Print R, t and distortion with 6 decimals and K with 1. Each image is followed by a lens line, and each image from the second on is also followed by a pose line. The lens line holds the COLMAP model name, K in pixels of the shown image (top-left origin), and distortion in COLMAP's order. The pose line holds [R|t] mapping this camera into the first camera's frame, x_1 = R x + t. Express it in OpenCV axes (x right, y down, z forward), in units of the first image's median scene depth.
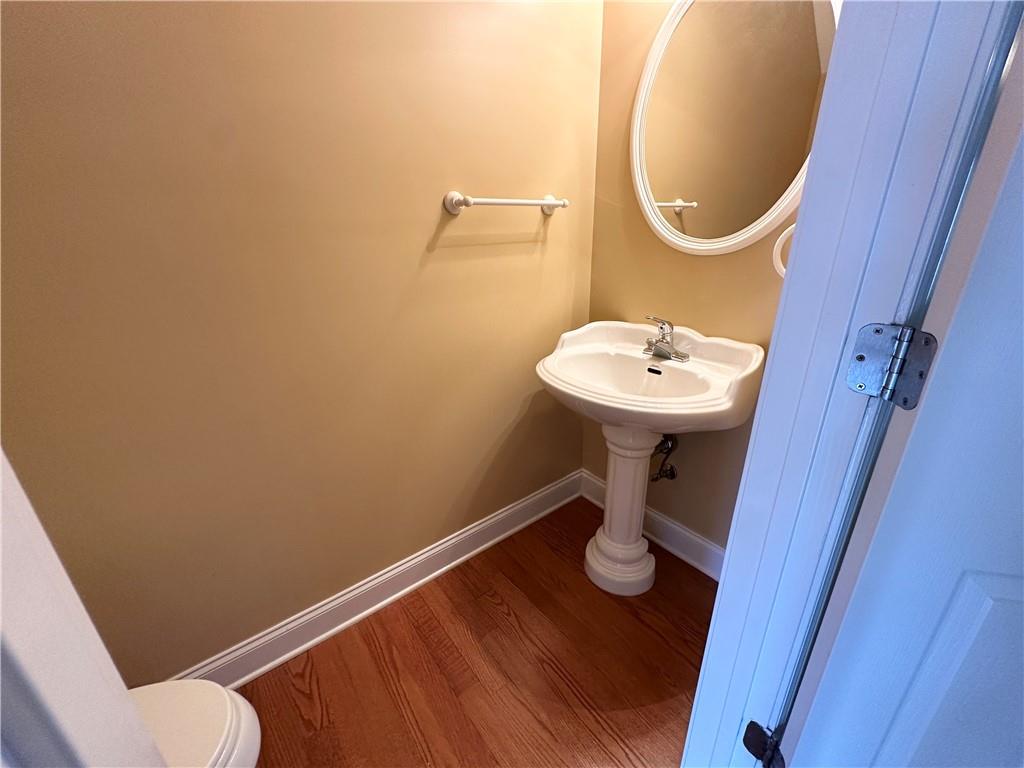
lens RADIAL K [[406.6, 0, 512.6], [0, 406.6, 381.8], [0, 0, 1]] dist [-0.002559, 0.001648]
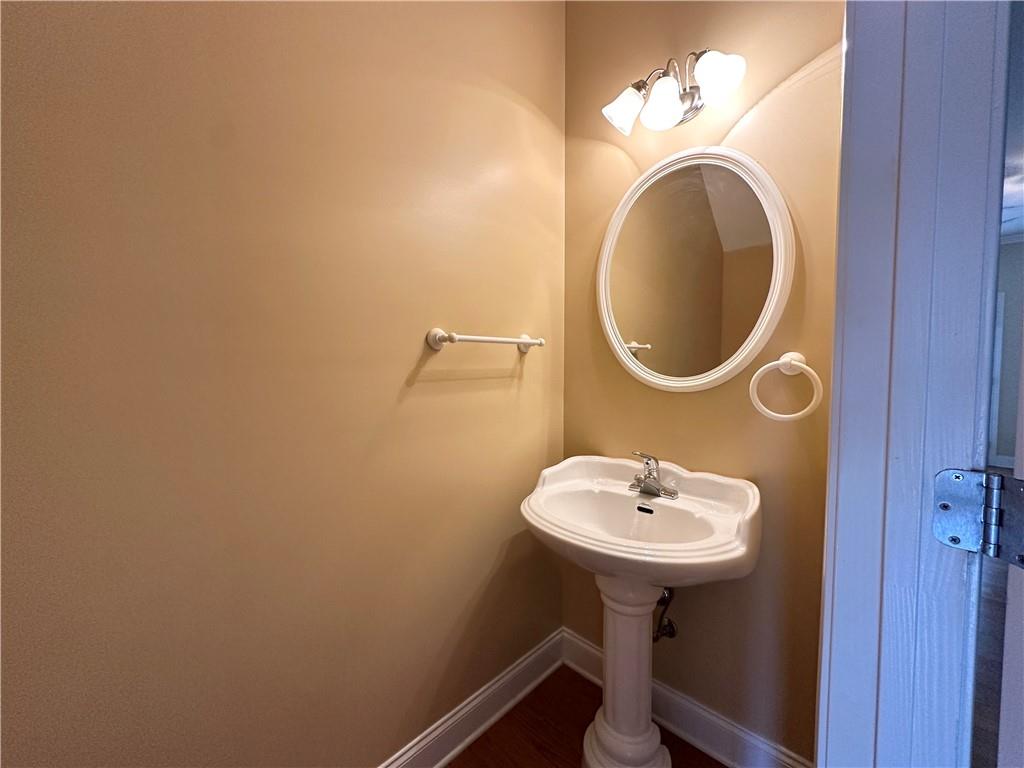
lens RADIAL K [[406.6, 0, 510.7], [0, 406.6, 384.6], [0, 0, 1]] dist [-0.002559, 0.001648]
pose [[0.991405, 0.012466, 0.130230, -0.082182], [0.027847, 0.952529, -0.303171, -0.025628], [-0.127828, 0.304191, 0.943996, 0.066694]]
